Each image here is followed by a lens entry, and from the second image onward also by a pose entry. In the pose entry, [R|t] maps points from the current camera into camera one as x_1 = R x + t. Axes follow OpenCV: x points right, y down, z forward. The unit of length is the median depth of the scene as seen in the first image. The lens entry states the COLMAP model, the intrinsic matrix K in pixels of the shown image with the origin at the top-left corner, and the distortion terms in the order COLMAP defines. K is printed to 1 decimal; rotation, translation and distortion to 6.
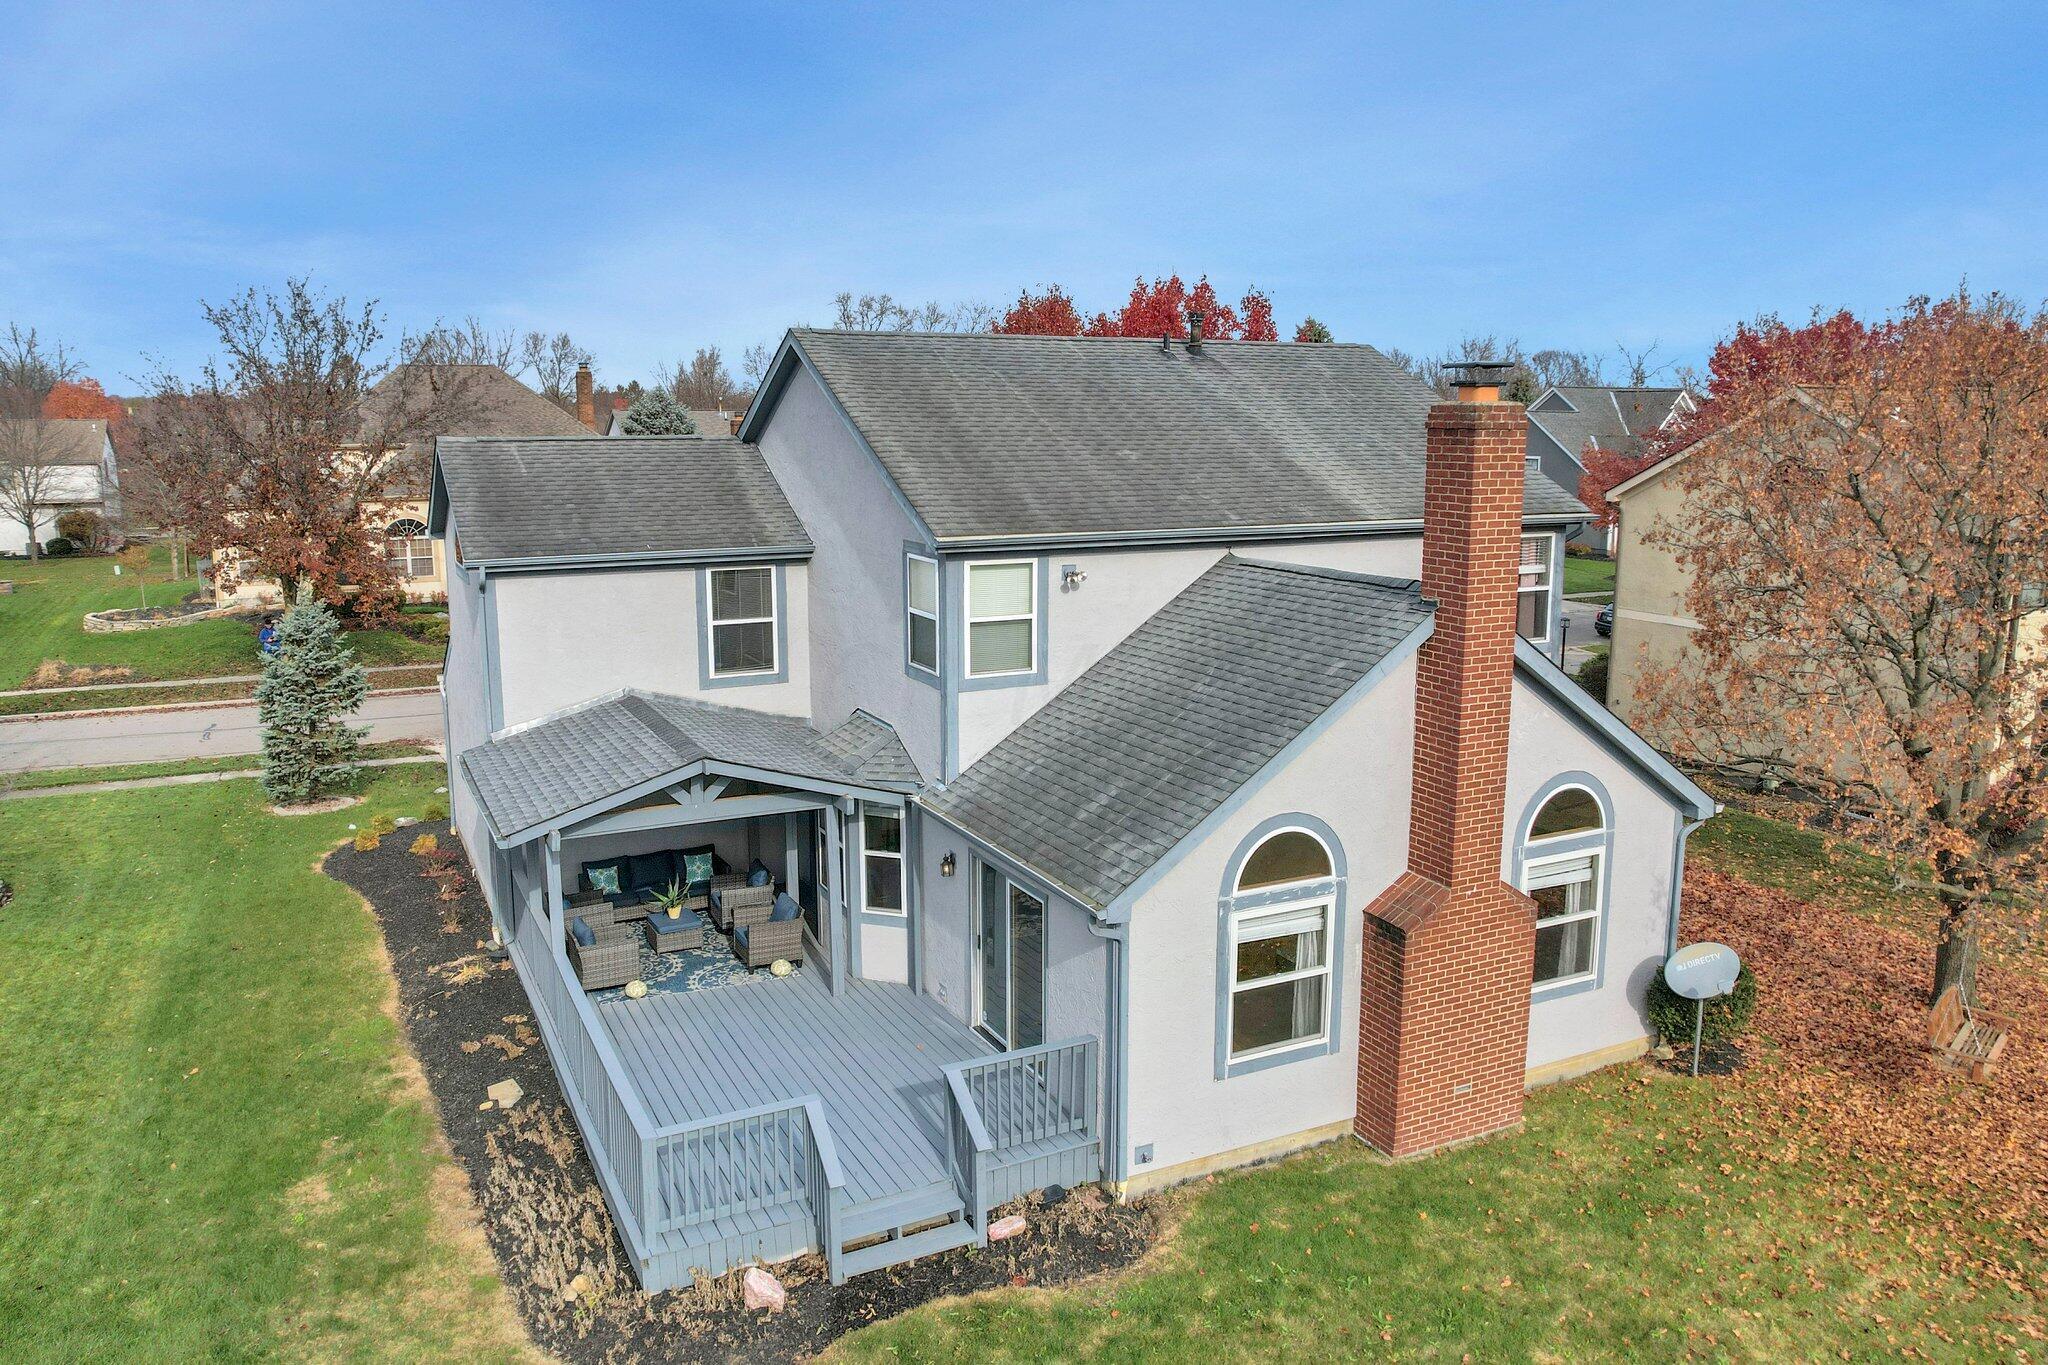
lens RADIAL K [[1478.3, 0, 1023.7], [0, 1478.3, 677.6], [0, 0, 1]] dist [-0.070496, 0.056282]
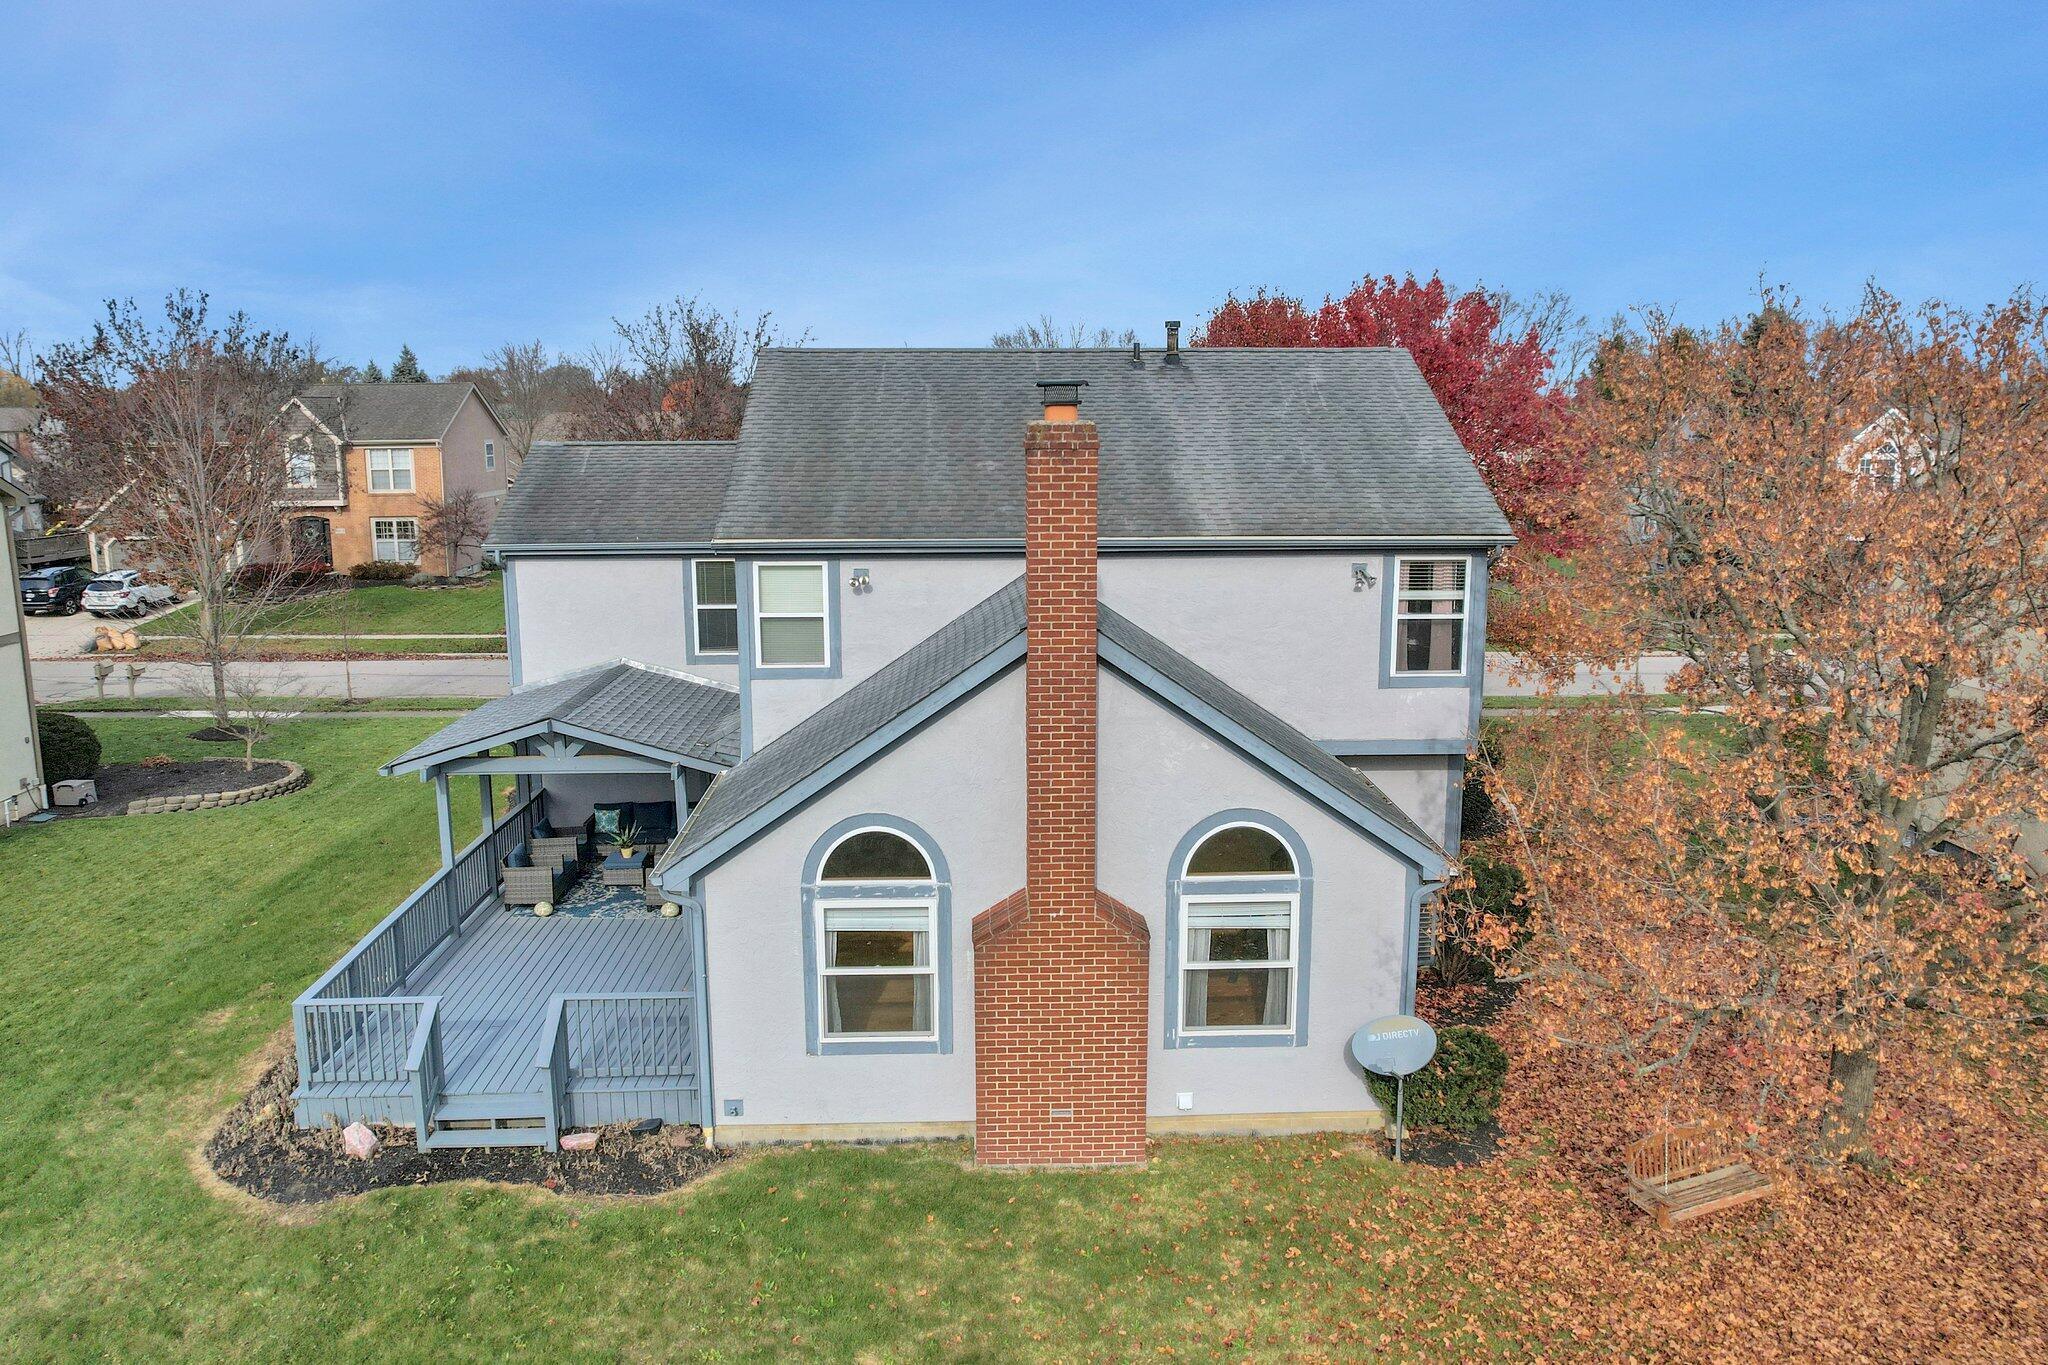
lens RADIAL K [[1478.3, 0, 1016.5], [0, 1478.3, 674.7], [0, 0, 1]] dist [-0.070496, 0.056282]
pose [[0.910959, 0.070890, -0.406359, 0.587824], [-0.069211, 0.997424, 0.018848, -0.028362], [0.406649, 0.010955, 0.913519, 0.067687]]
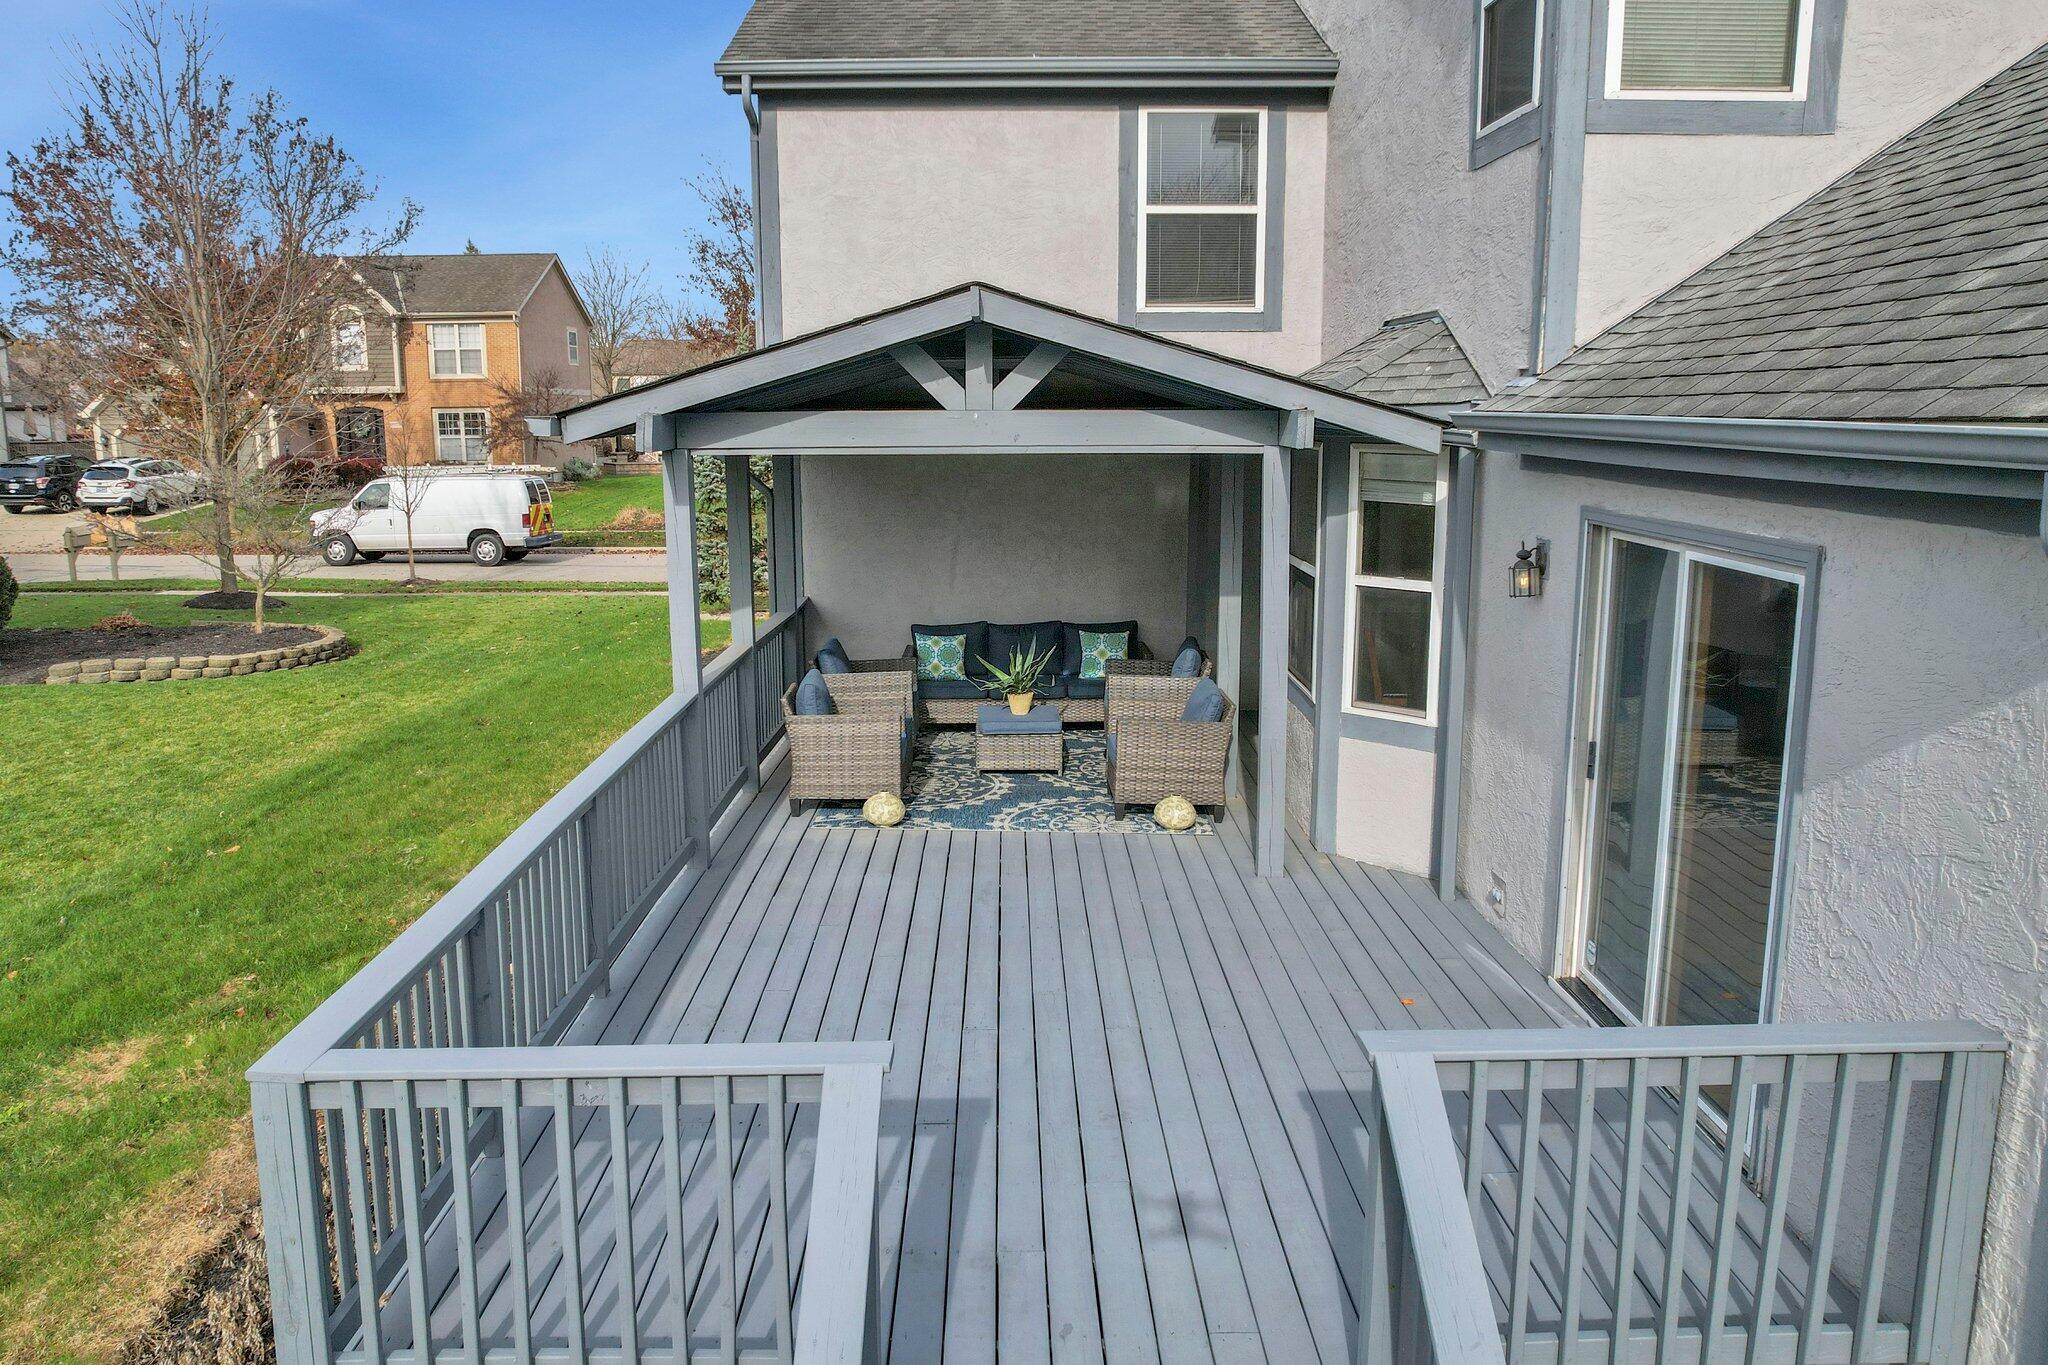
lens RADIAL K [[1478.3, 0, 1018.1], [0, 1478.3, 674.2], [0, 0, 1]] dist [-0.070496, 0.056282]
pose [[0.898846, 0.076791, -0.431485, -0.001358], [-0.074059, 0.996985, 0.023156, 0.157282], [0.431962, 0.011142, 0.901823, 0.581484]]
